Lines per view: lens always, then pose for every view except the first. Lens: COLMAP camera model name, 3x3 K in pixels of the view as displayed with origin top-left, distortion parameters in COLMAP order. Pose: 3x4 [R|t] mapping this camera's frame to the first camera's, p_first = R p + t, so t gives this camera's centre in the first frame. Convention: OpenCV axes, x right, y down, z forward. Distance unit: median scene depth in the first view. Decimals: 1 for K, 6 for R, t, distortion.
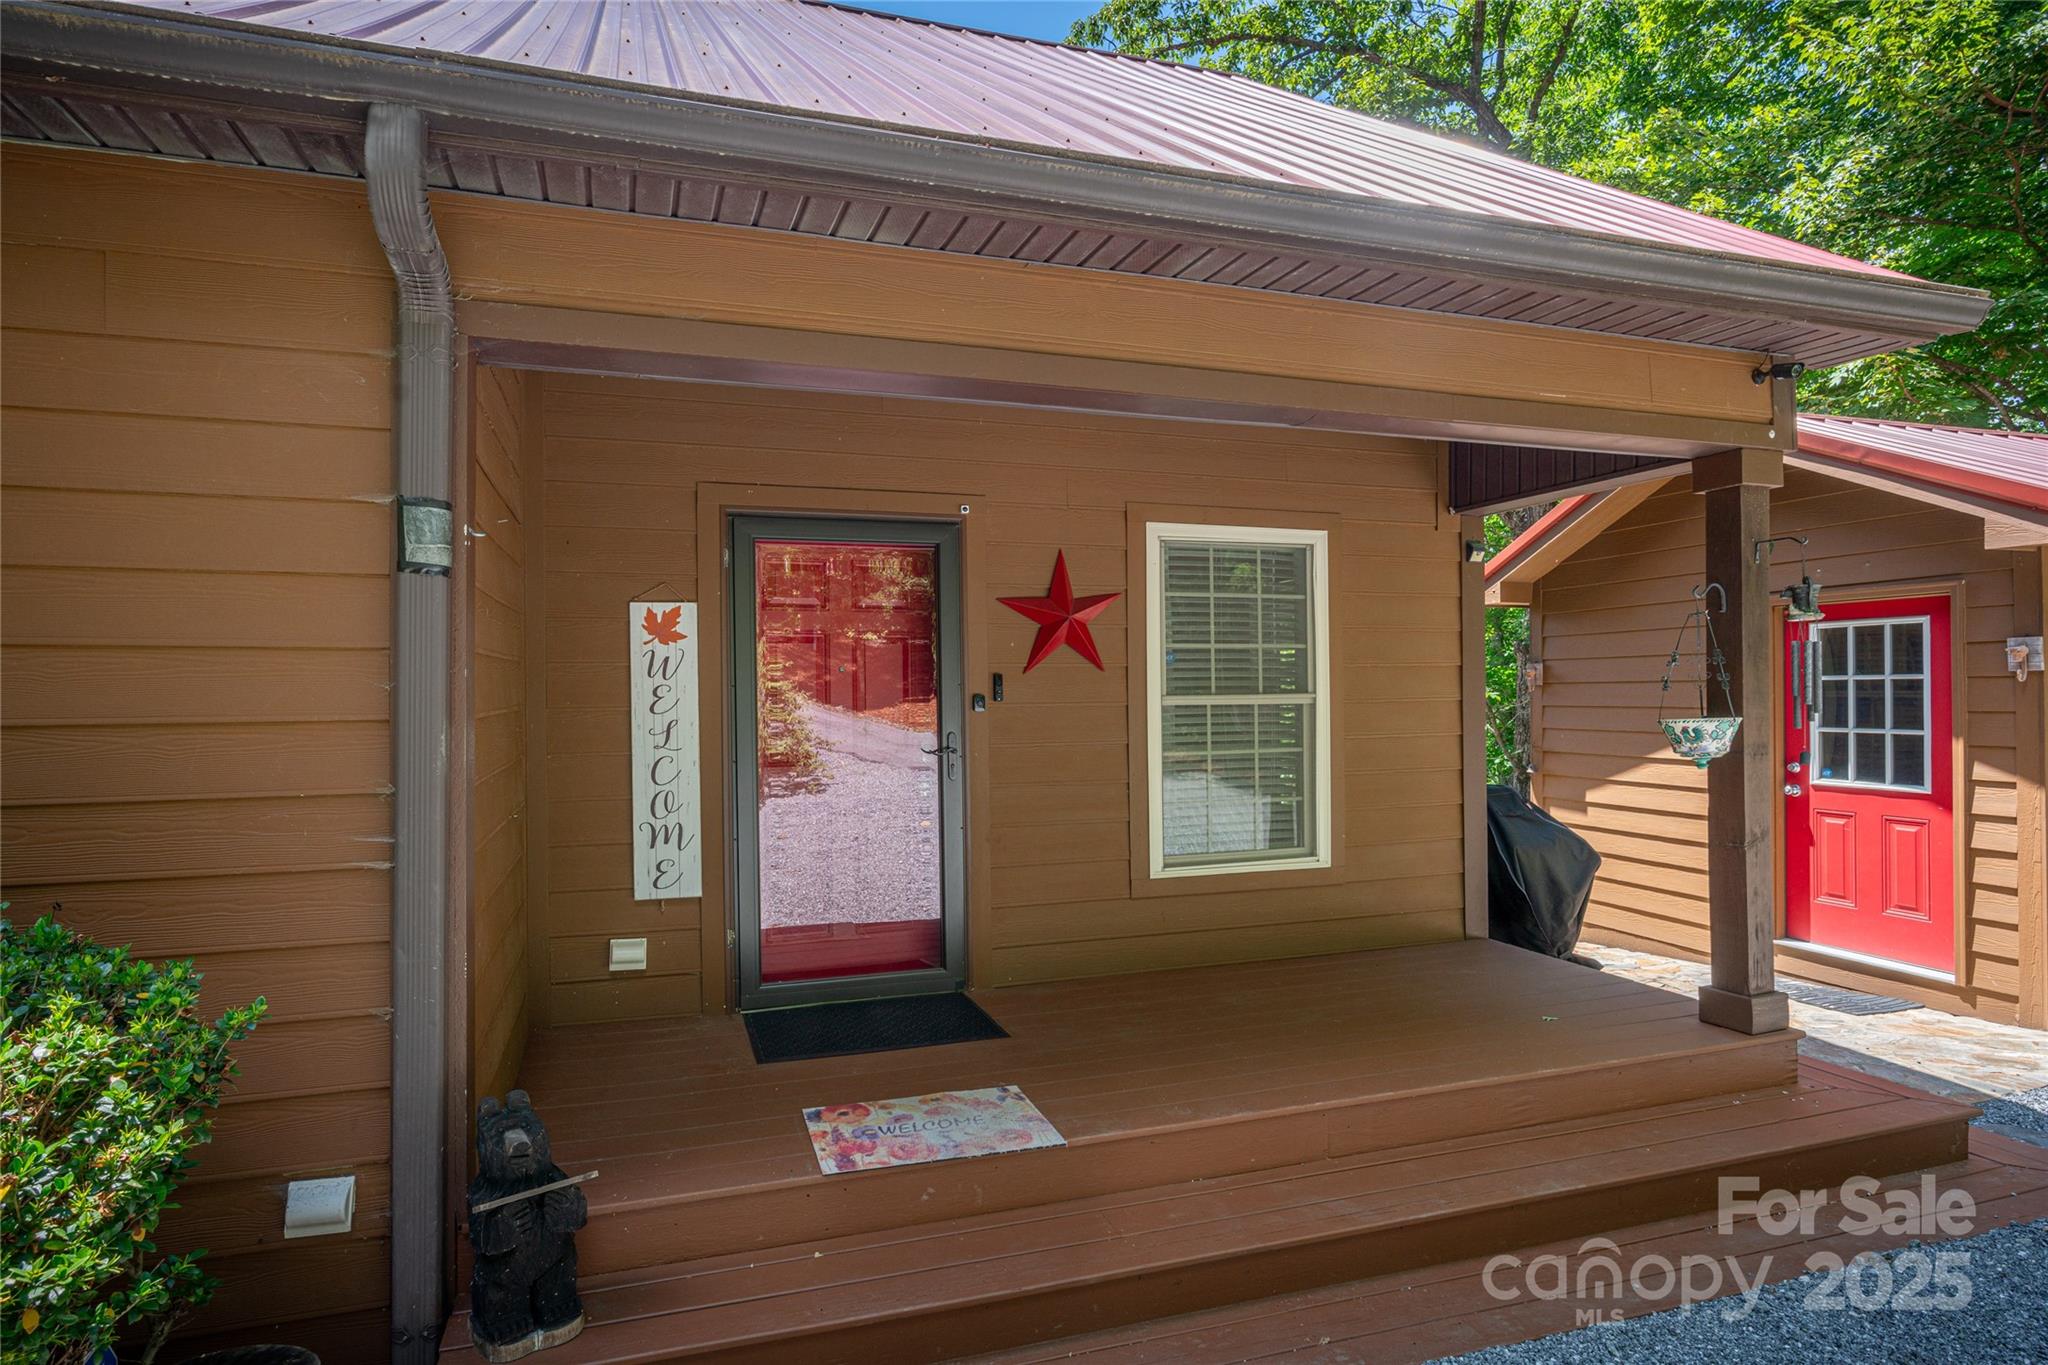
lens RADIAL K [[996.1, 0, 937.2], [0, 996.1, 685.9], [0, 0, 1]] dist [-0.001042, -0.000132]
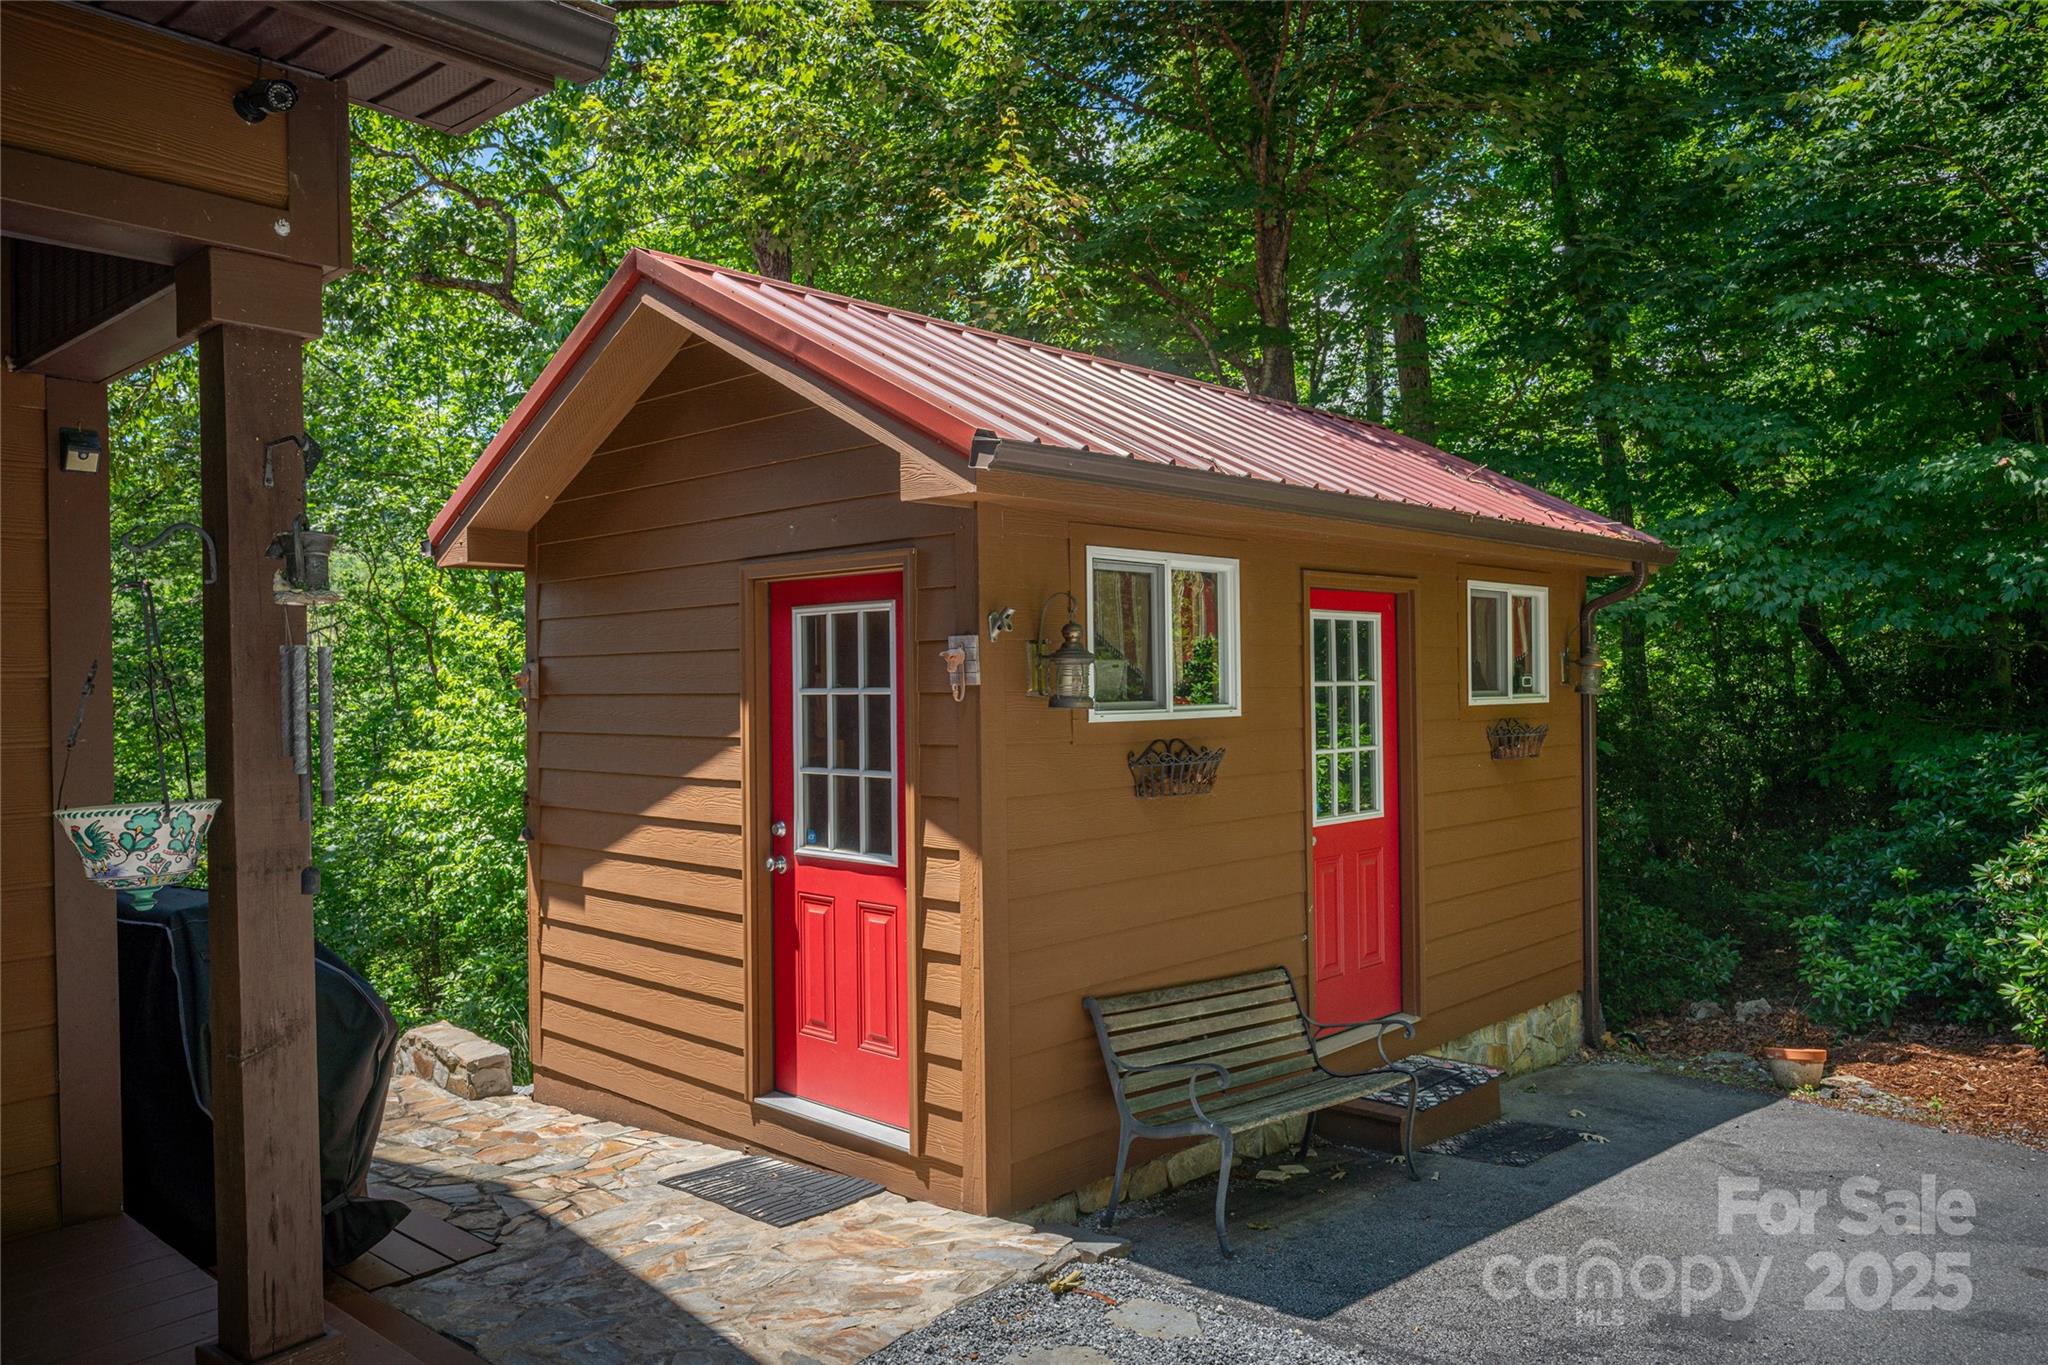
lens RADIAL K [[1416.6, 0, 1020.7], [0, 1416.6, 677.2], [0, 0, 1]] dist [-0.014124, -0.000242]
pose [[0.847462, -0.004621, 0.530836, 0.597726], [0.003951, 0.999989, 0.002397, -0.022123], [-0.530841, 0.000066, 0.847471, 0.160059]]
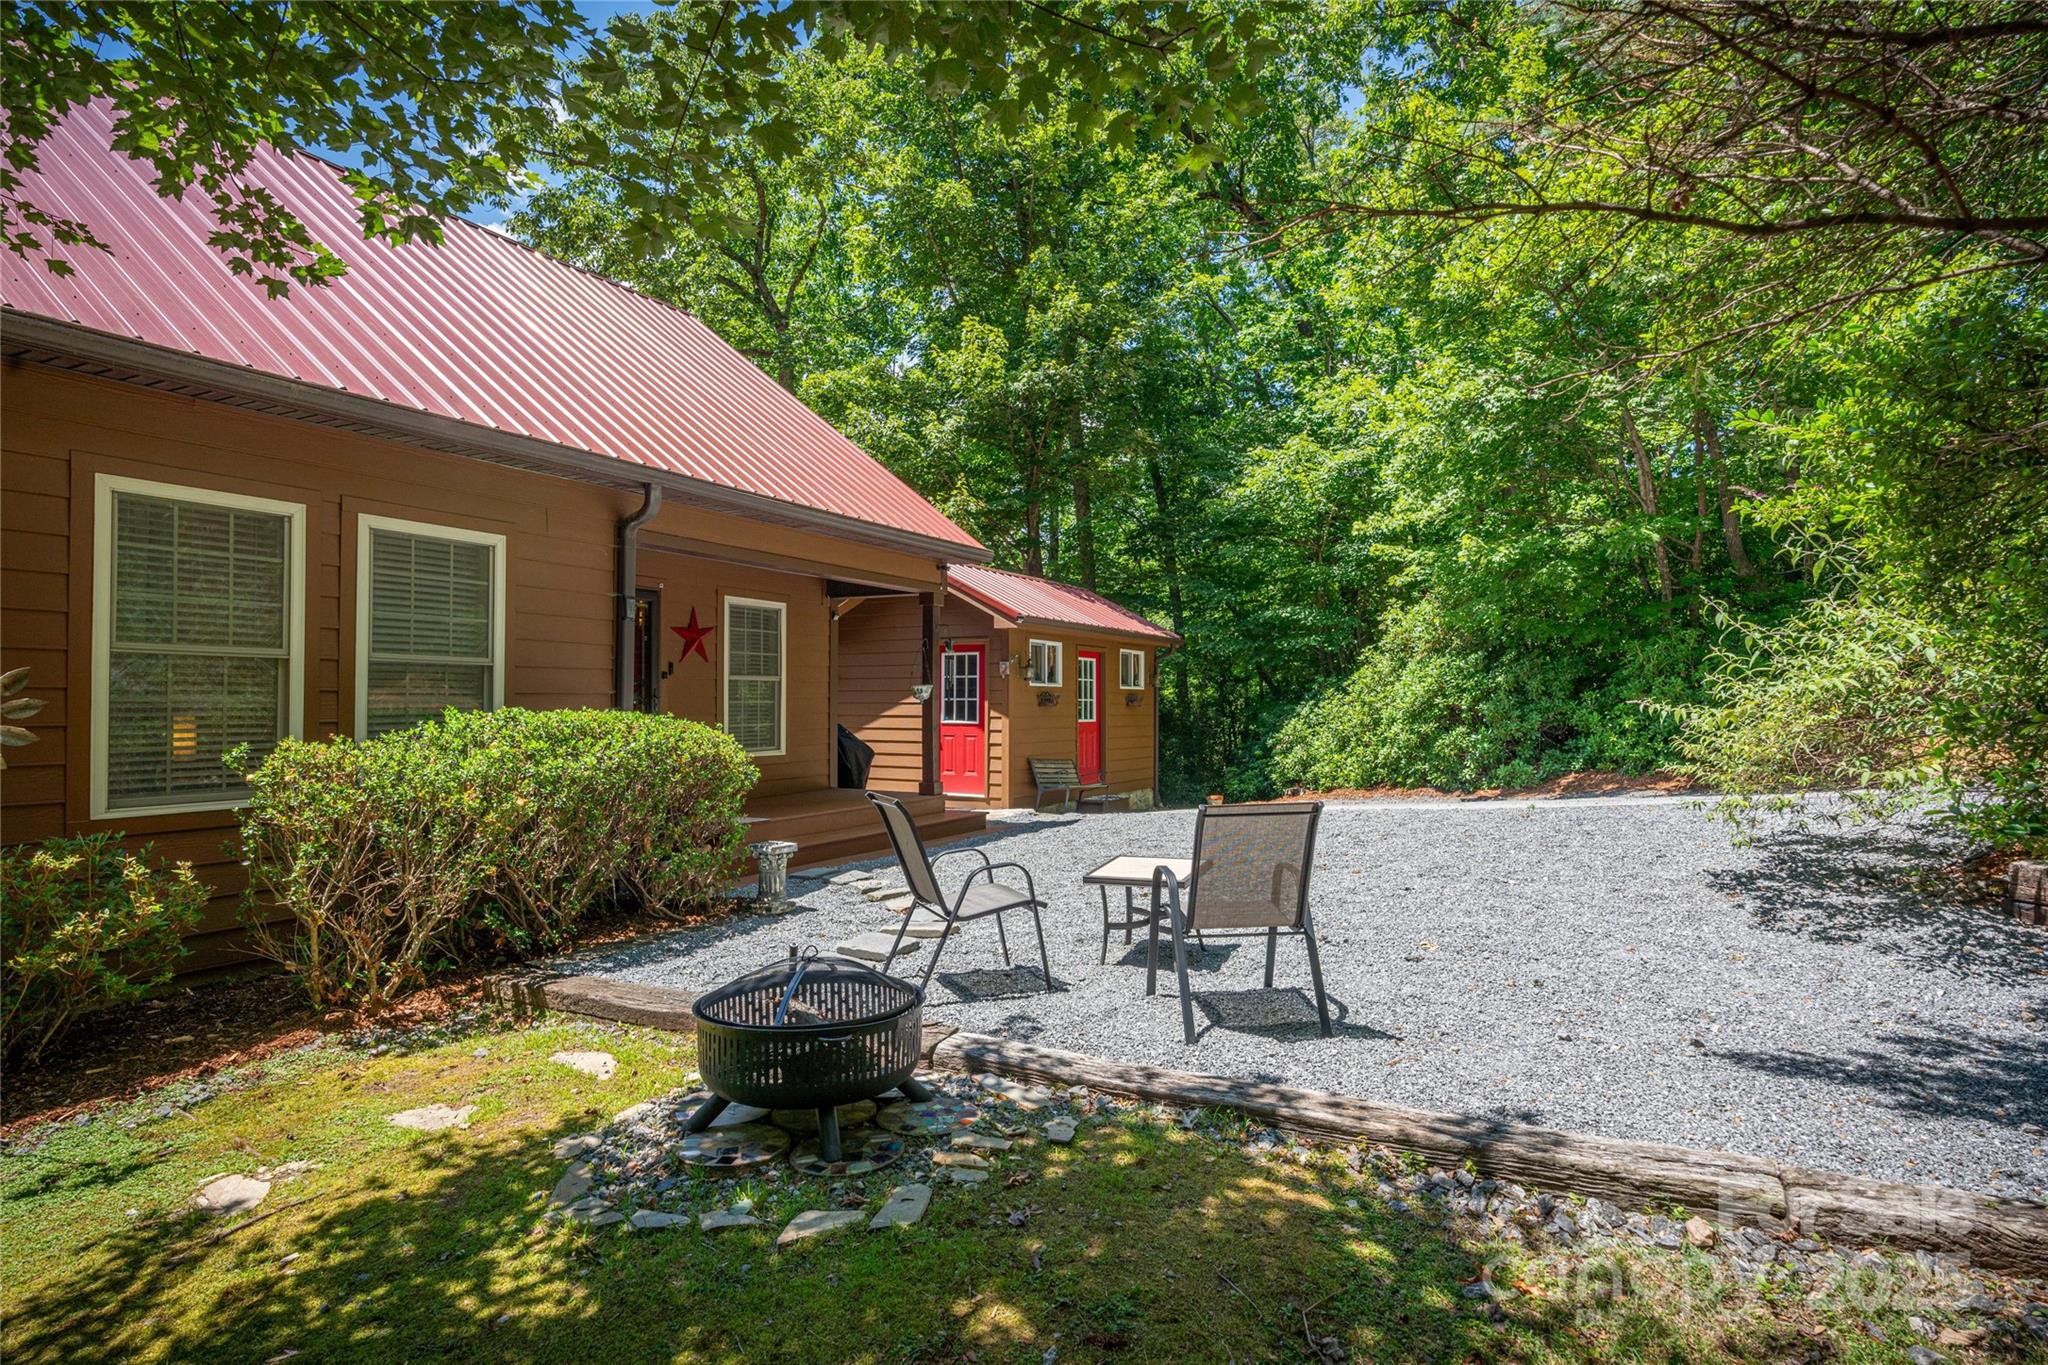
lens RADIAL K [[1229.3, 0, 1013.5], [0, 1229.3, 676.8], [0, 0, 1]] dist [-0.005523, 0.000934]
pose [[0.687287, 0.025275, 0.725946, -1.239396], [-0.009306, 0.999619, -0.025993, 0.074539], [-0.726326, 0.011109, 0.687261, -1.241105]]
